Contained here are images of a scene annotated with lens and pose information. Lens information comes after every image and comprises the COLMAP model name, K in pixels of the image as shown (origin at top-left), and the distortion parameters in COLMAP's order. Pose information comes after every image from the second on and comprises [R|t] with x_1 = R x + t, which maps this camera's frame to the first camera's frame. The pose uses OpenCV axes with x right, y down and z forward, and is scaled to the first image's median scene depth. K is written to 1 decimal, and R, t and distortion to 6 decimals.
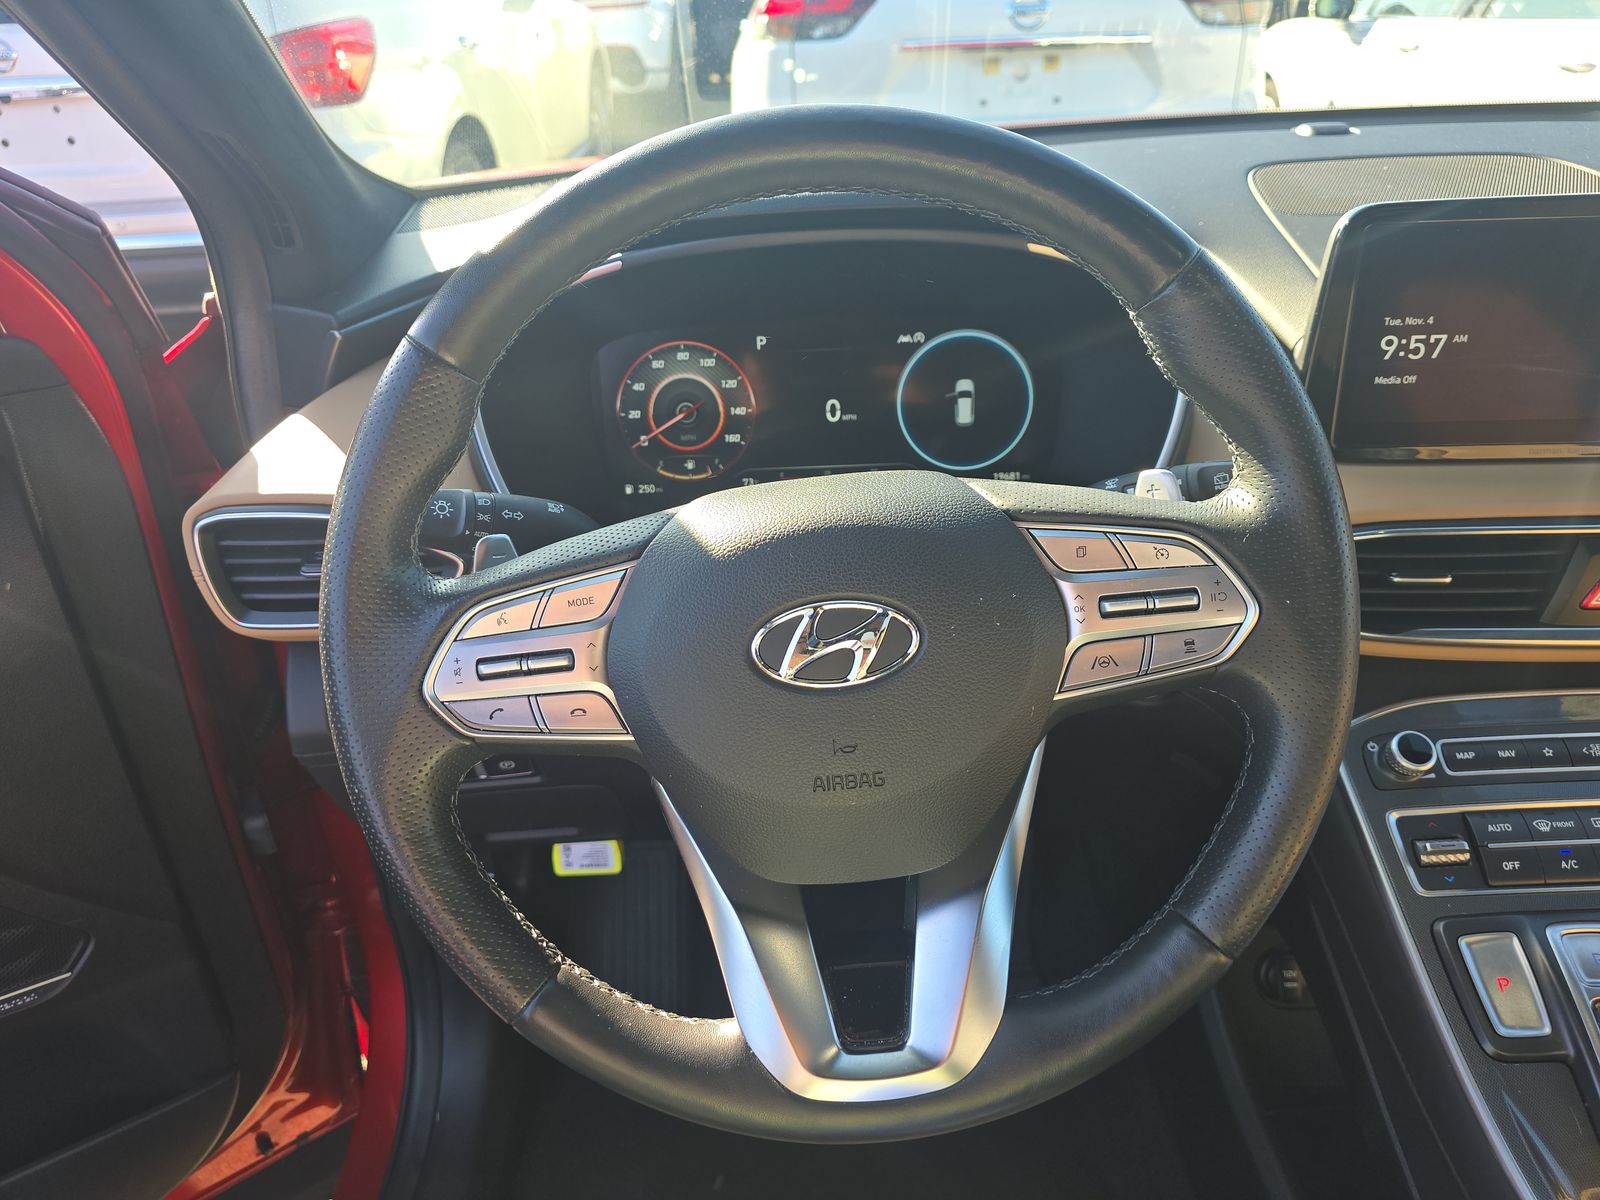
lens RADIAL K [[1075.4, 0, 811.2], [0, 1075.4, 605.2], [0, 0, 1]] dist [0.037522, -0.020273]
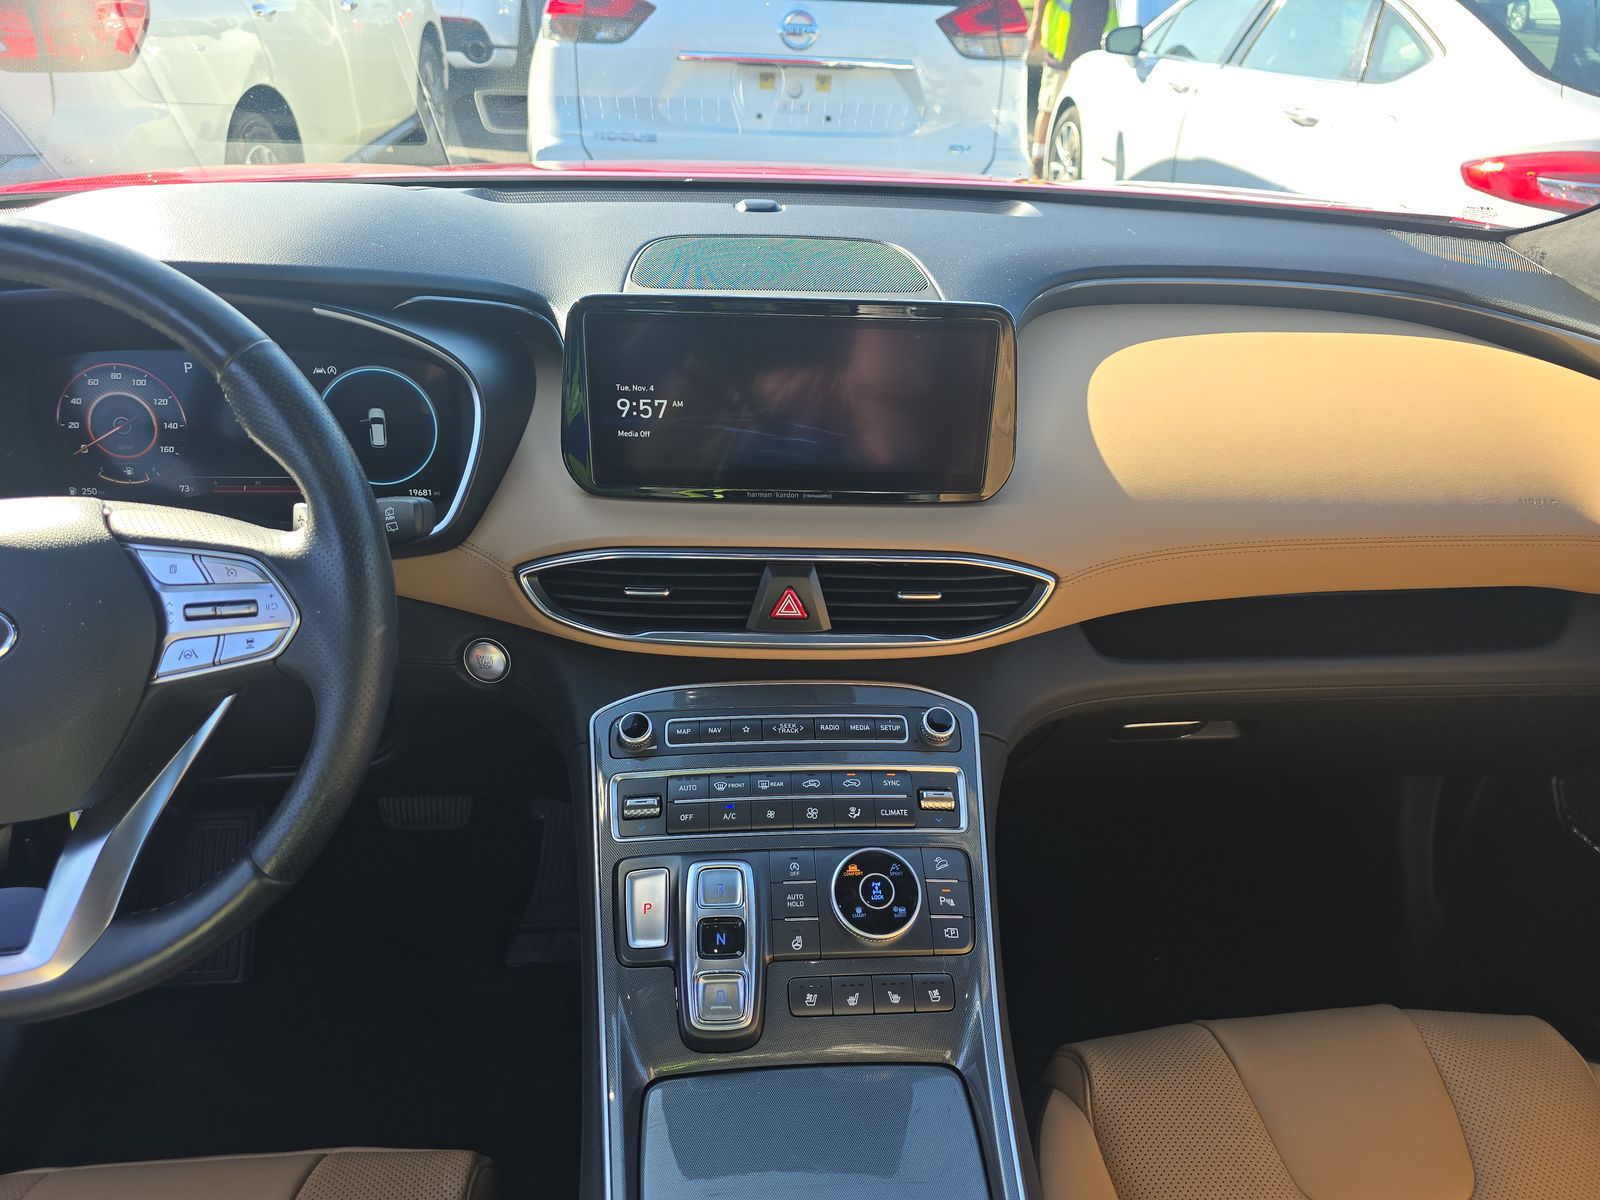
lens RADIAL K [[1075.4, 0, 805.6], [0, 1075.4, 591.6], [0, 0, 1]] dist [0.037522, -0.020273]
pose [[0.994452, 0.024796, 0.102229, 0.486632], [-0.025003, 0.999687, 0.000741, -0.023720], [-0.102178, -0.003293, 0.994761, -0.209517]]
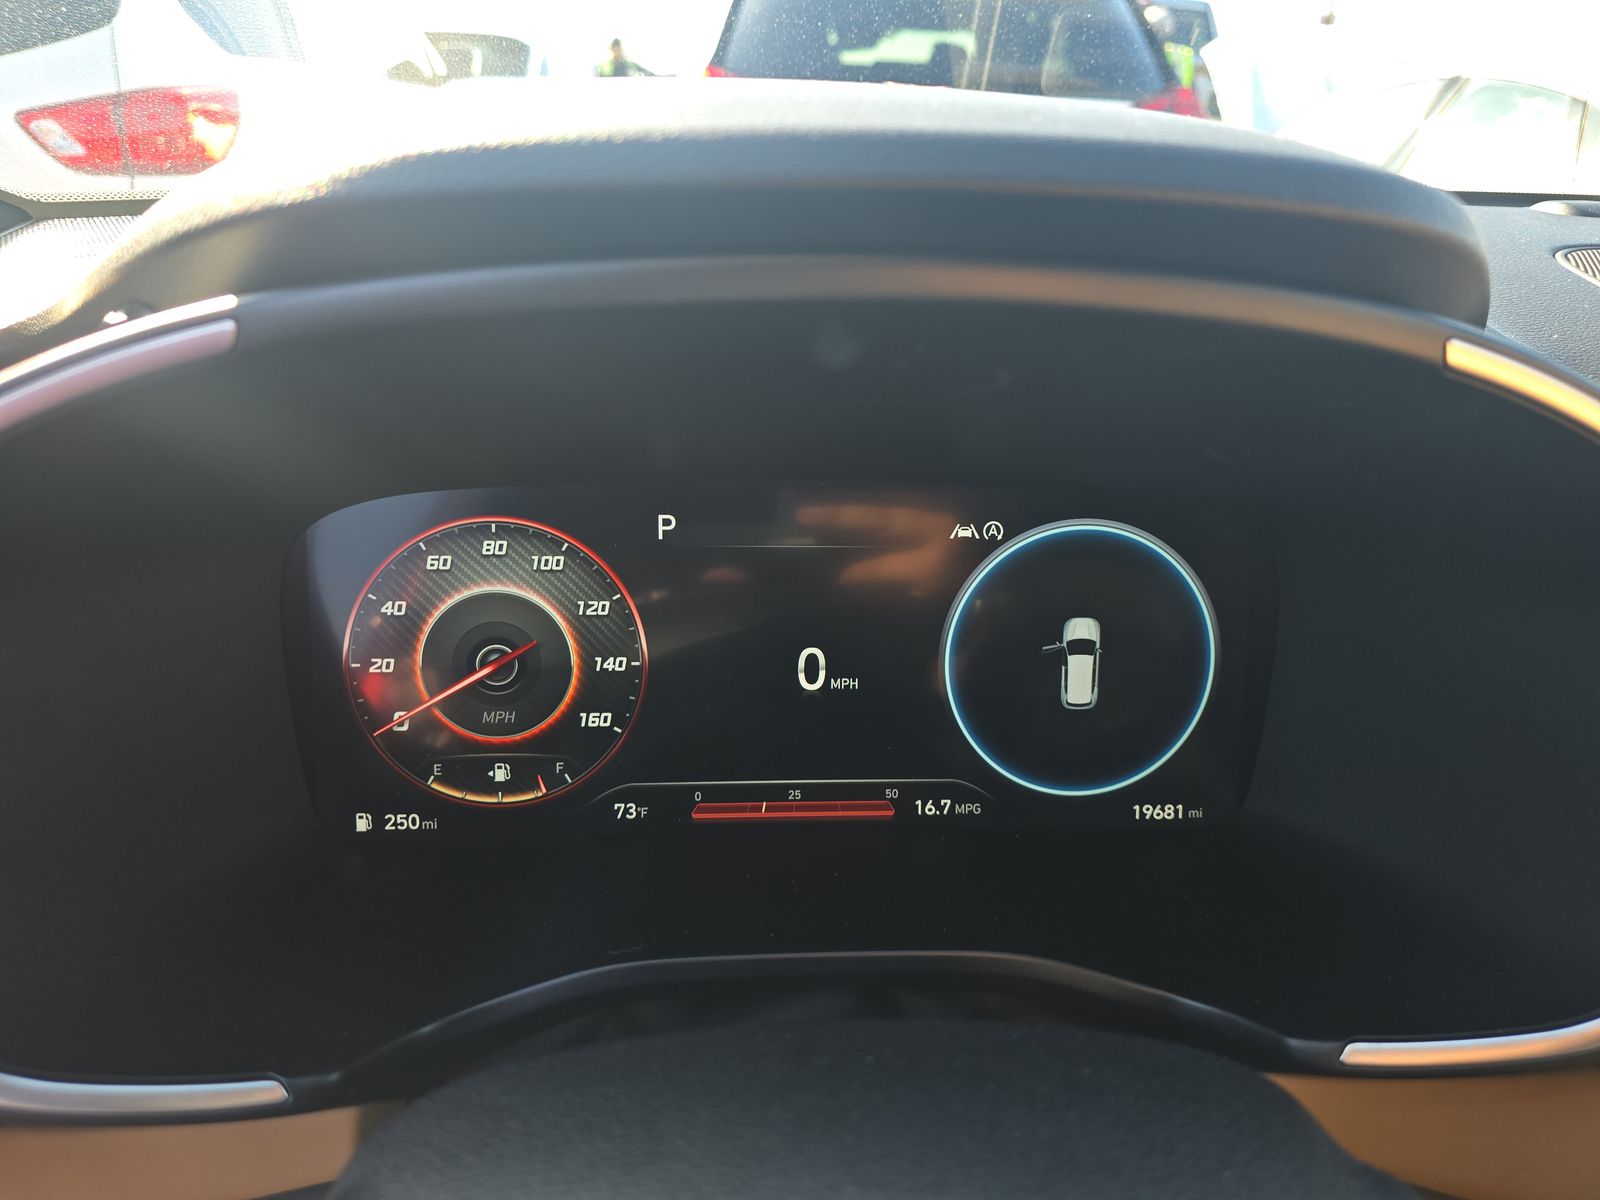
lens RADIAL K [[1075.4, 0, 807.2], [0, 1075.4, 599.2], [0, 0, 1]] dist [0.037522, -0.020273]
pose [[0.994786, 0.035235, 0.095709, -0.028454], [-0.024849, 0.993883, -0.107611, -0.161064], [-0.098915, 0.104671, 0.989576, 0.525326]]
